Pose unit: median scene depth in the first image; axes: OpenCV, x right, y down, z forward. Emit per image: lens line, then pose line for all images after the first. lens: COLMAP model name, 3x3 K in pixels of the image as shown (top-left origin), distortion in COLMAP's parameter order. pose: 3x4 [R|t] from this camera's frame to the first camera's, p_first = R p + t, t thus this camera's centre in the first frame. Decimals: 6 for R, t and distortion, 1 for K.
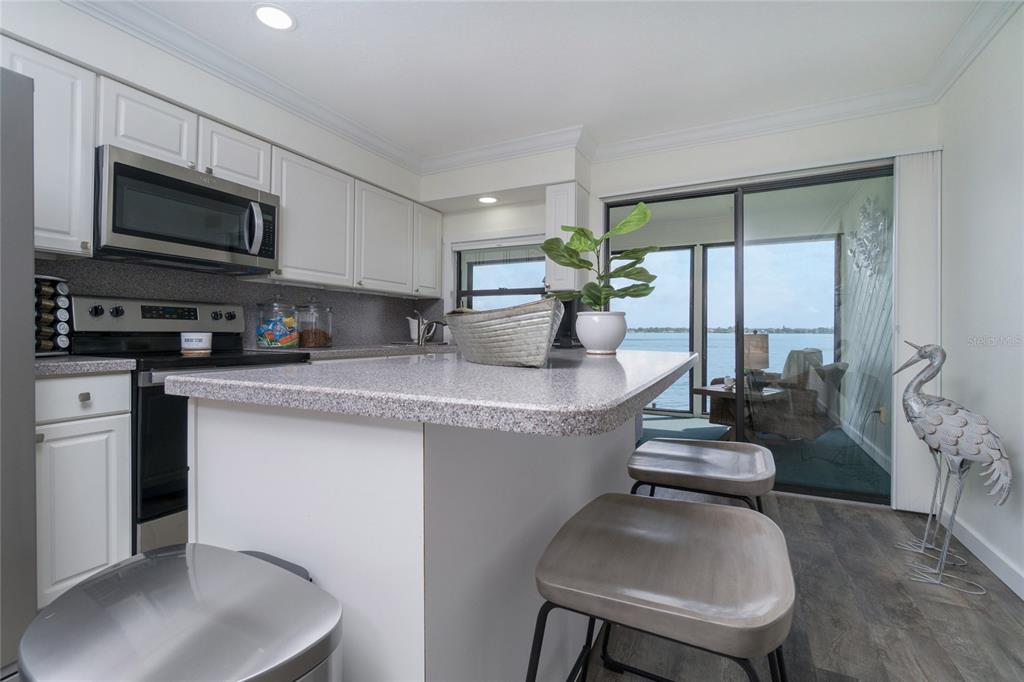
lens RADIAL K [[468.0, 0, 504.0], [0, 468.0, 328.8], [0, 0, 1]] dist [0.001166, -0.000754]
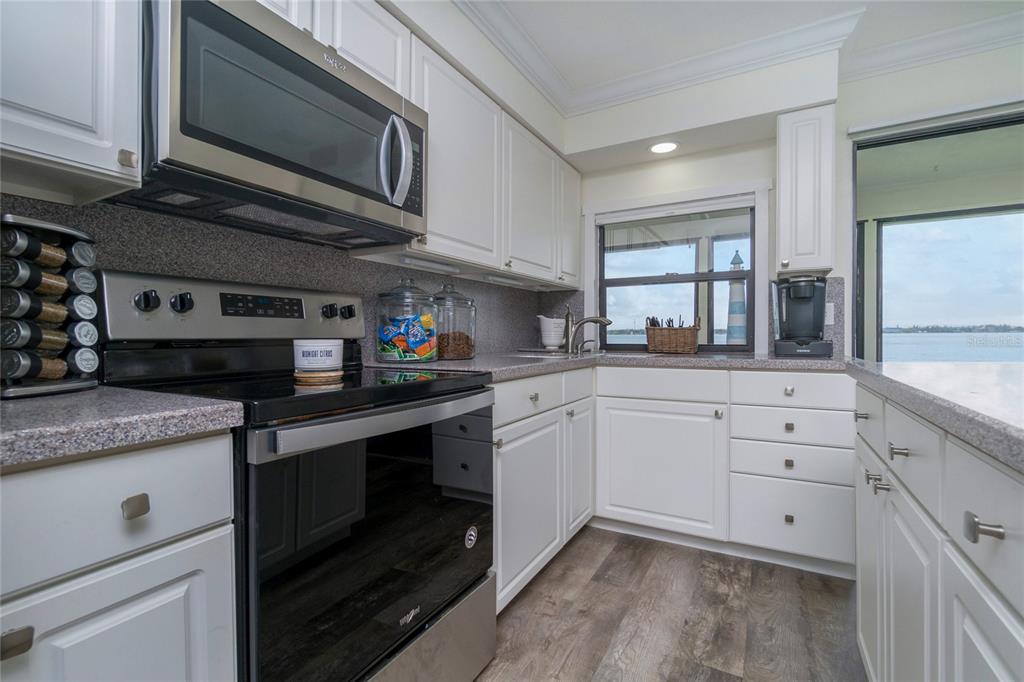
lens RADIAL K [[468.0, 0, 496.5], [0, 468.0, 336.7], [0, 0, 1]] dist [0.001166, -0.000754]
pose [[0.998551, -0.009411, -0.052987, -0.350958], [0.009983, 0.999895, 0.010544, 0.000832], [0.052882, -0.011058, 0.998540, 0.384450]]
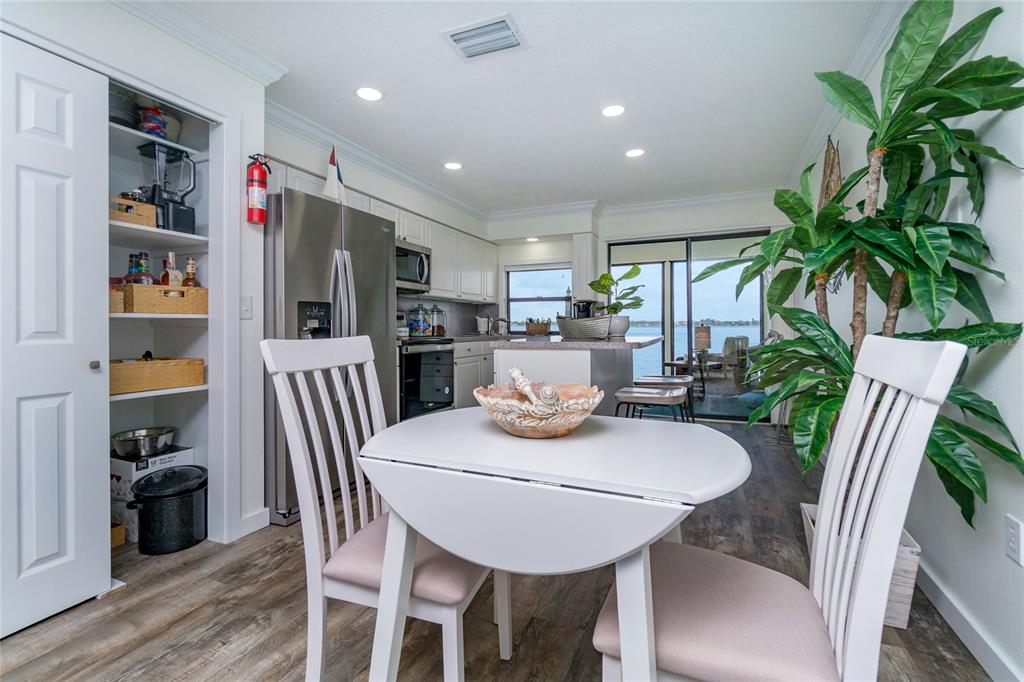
lens RADIAL K [[468.0, 0, 495.9], [0, 468.0, 319.7], [0, 0, 1]] dist [0.001166, -0.000754]
pose [[0.999111, -0.006481, 0.041644, -0.304657], [0.006739, 0.999959, -0.006054, -0.007466], [-0.041603, 0.006330, 0.999114, -0.733687]]
